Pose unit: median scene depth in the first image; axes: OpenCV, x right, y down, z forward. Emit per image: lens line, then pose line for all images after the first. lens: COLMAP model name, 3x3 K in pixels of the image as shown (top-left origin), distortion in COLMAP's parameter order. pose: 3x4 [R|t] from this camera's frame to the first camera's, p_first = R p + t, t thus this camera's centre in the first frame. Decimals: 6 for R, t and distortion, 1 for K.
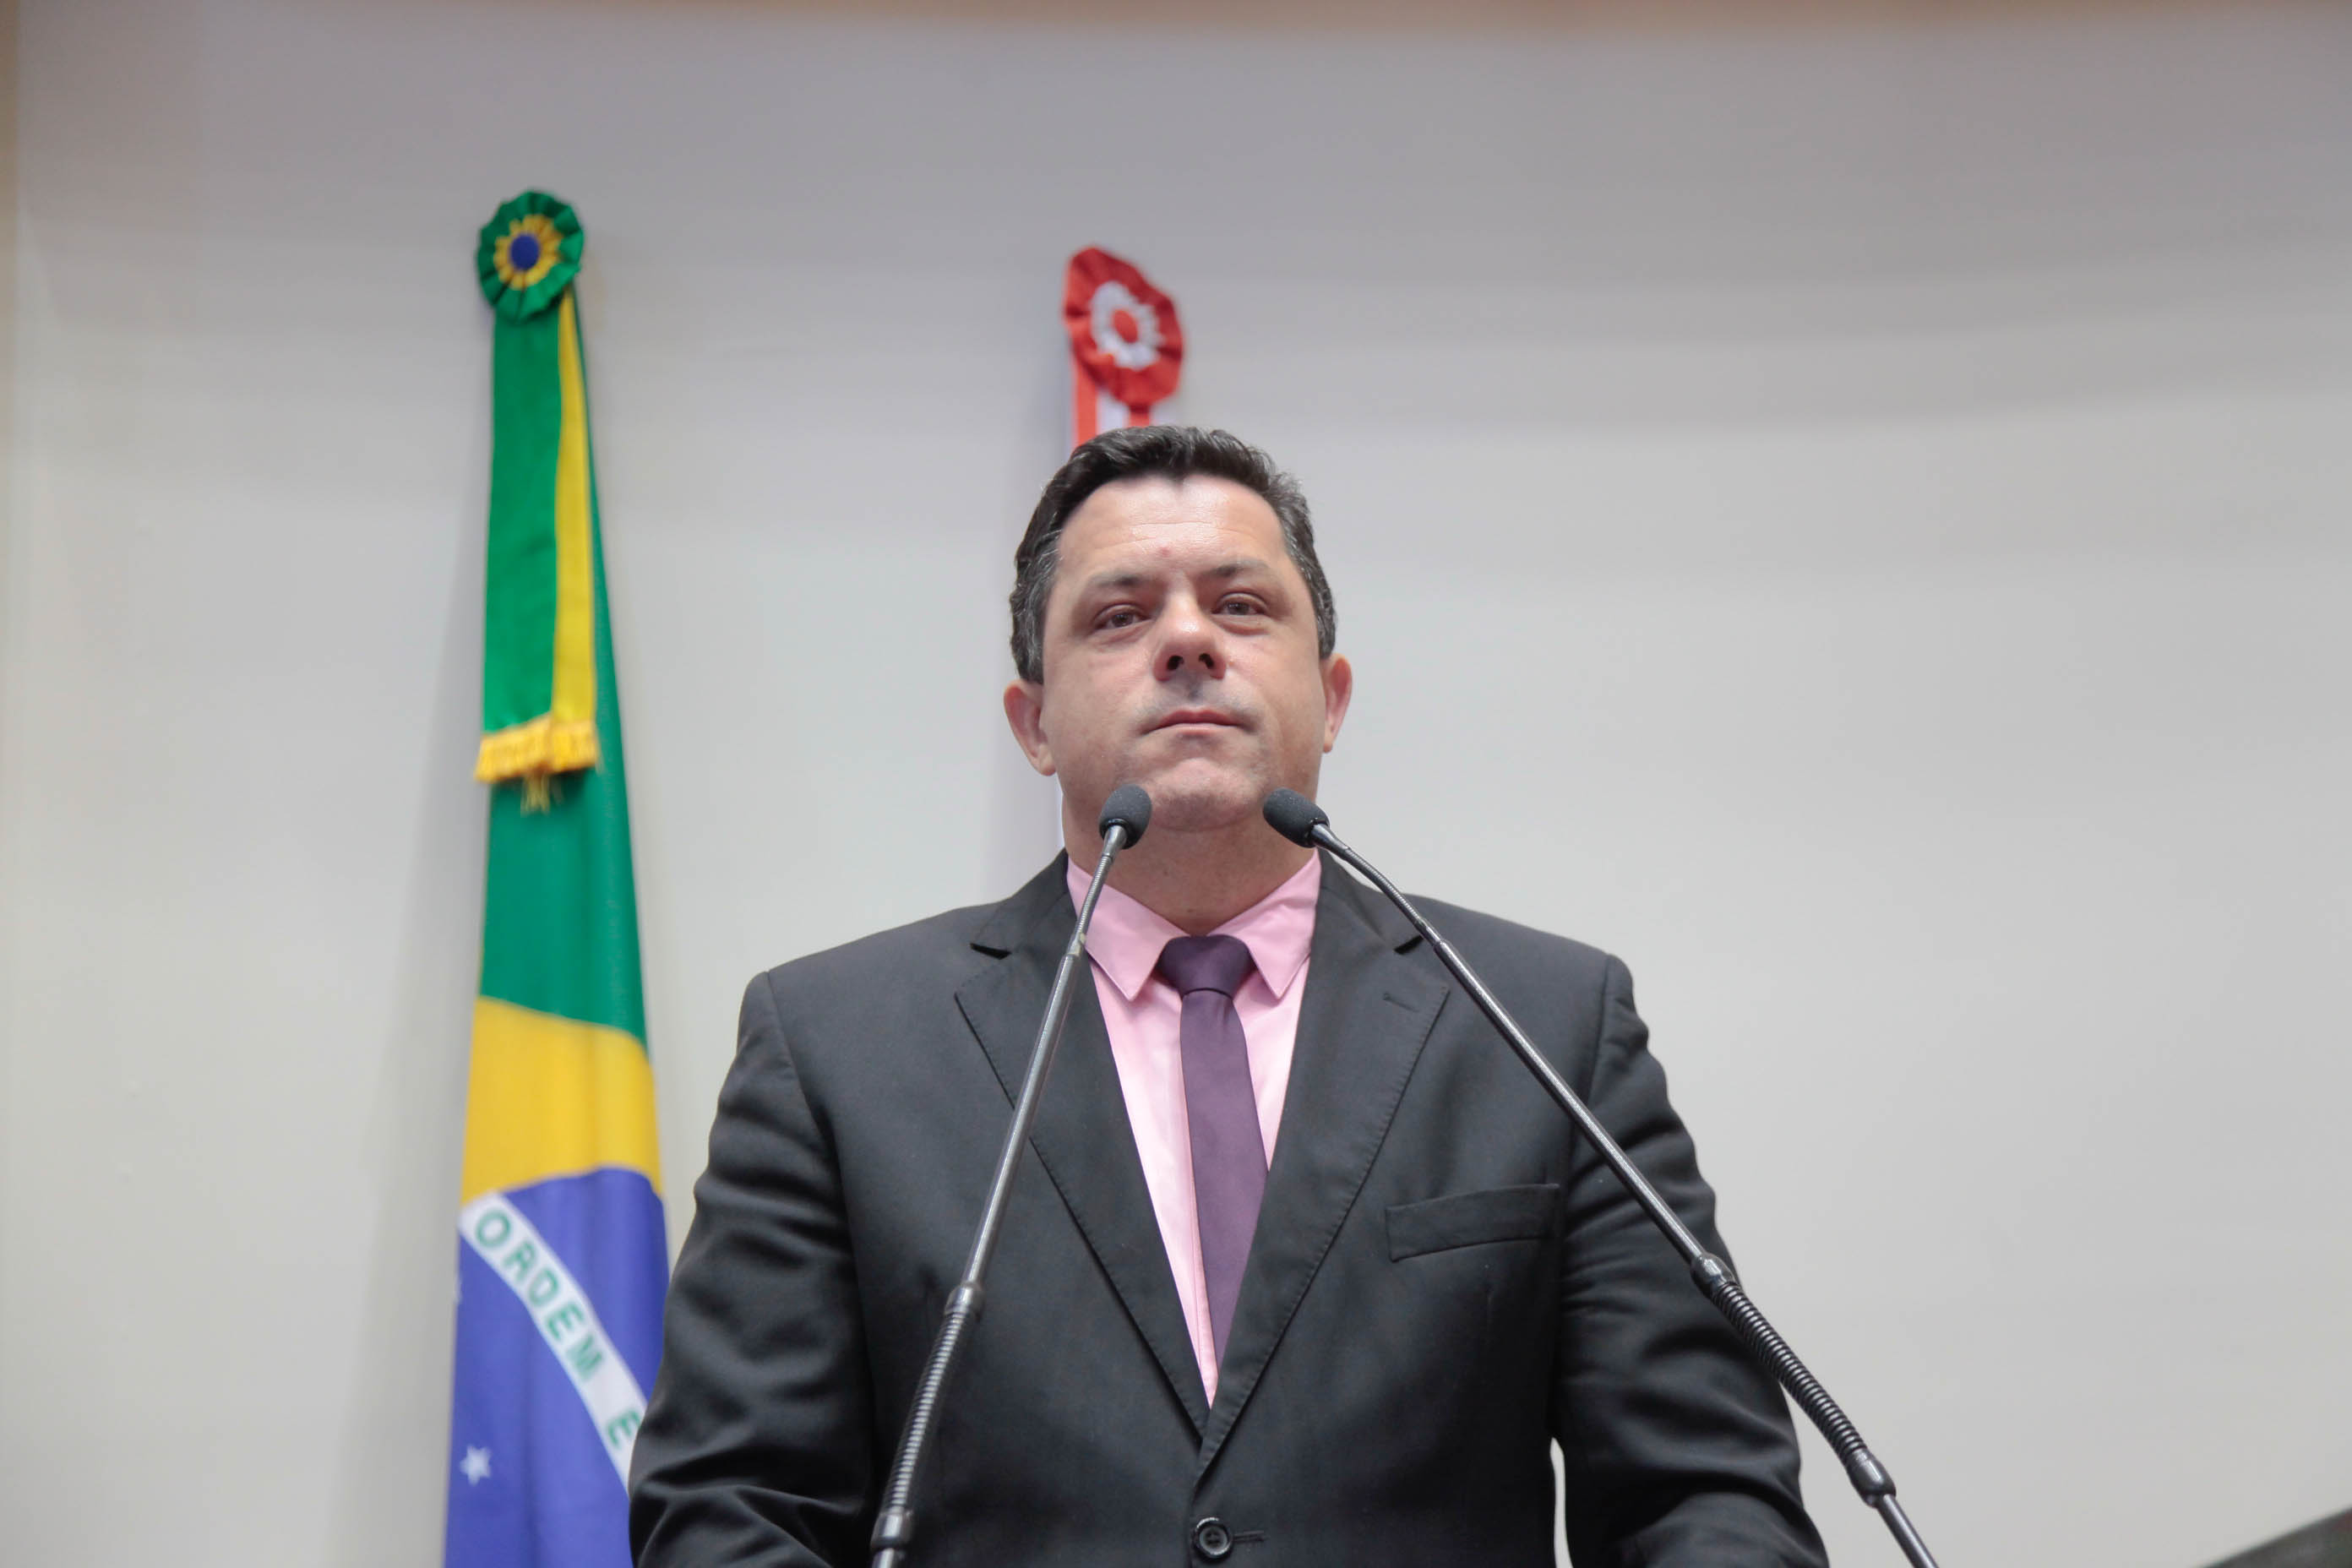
lens RADIAL K [[4430.6, 0, 1181.9], [0, 4430.6, 789.1], [0, 0, 1]] dist [0.173078, 0.000000]
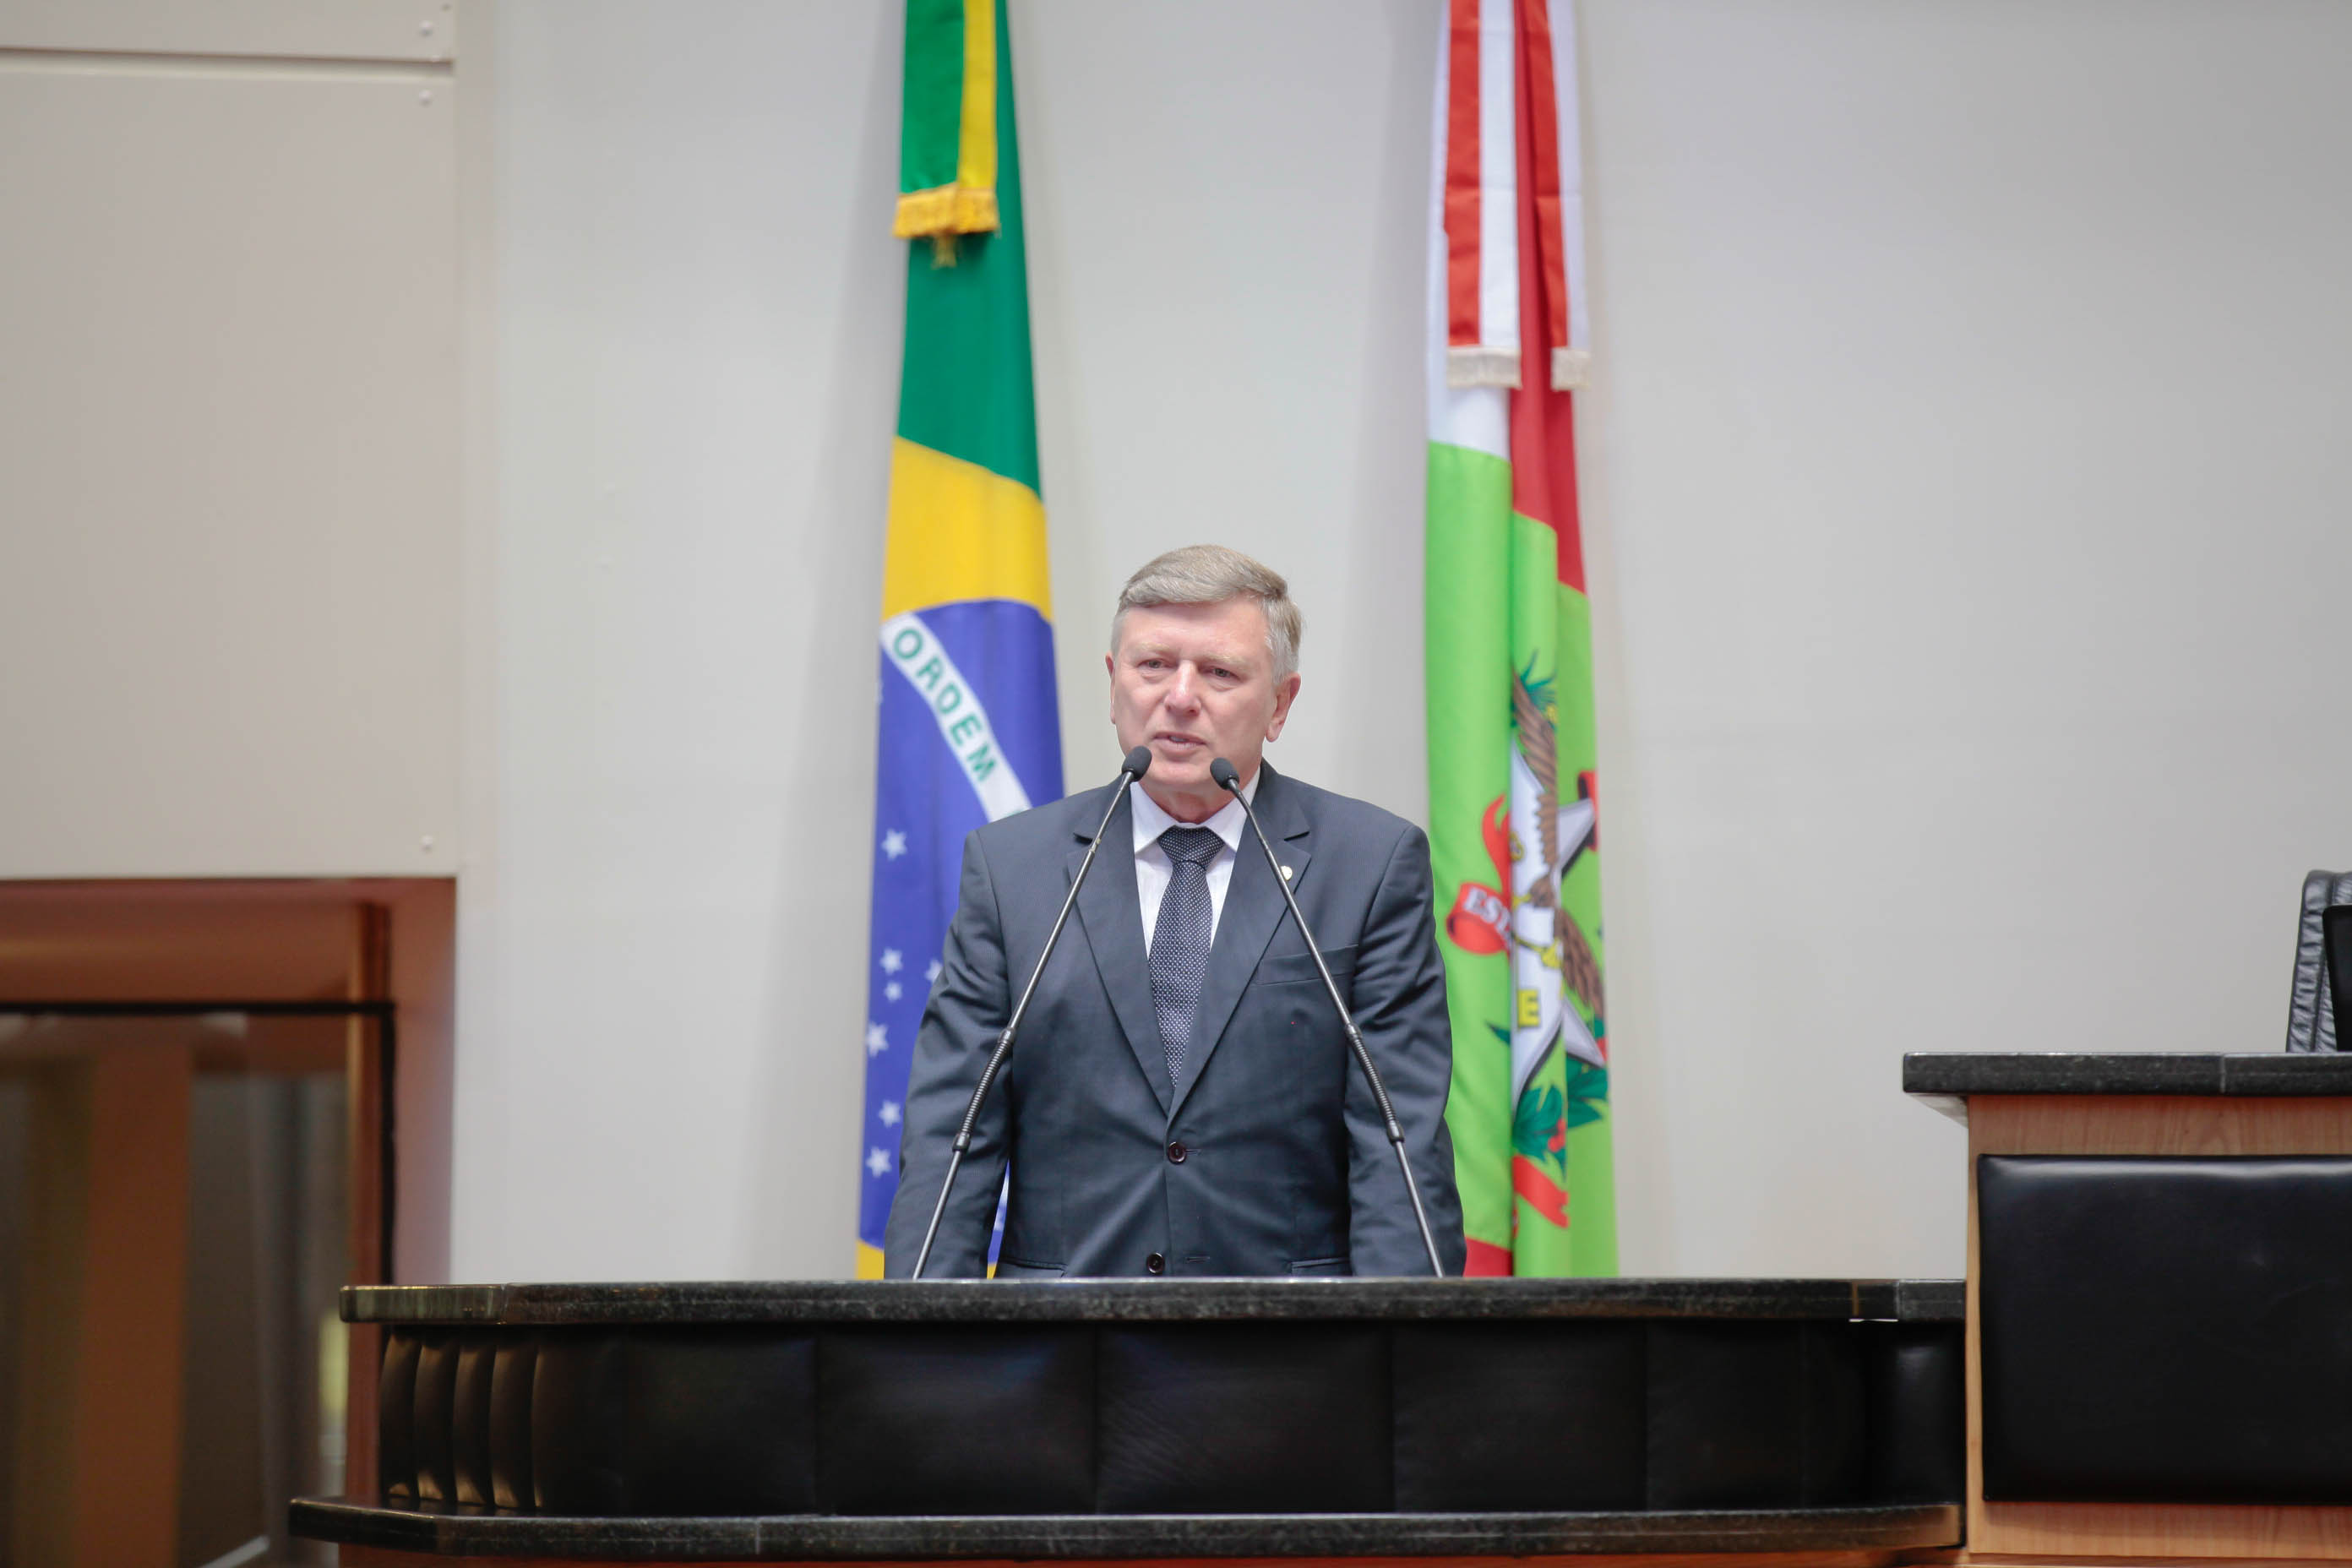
lens RADIAL K [[13067.0, 0, 1175.6], [0, 13067.0, 783.2], [0, 0, 1]] dist [-2.295817, 0.000000]
pose [[0.990591, 0.033162, -0.132778, 0.382274], [-0.003443, 0.975929, 0.218060, -0.627602], [0.136813, -0.215551, 0.966861, -2.380342]]
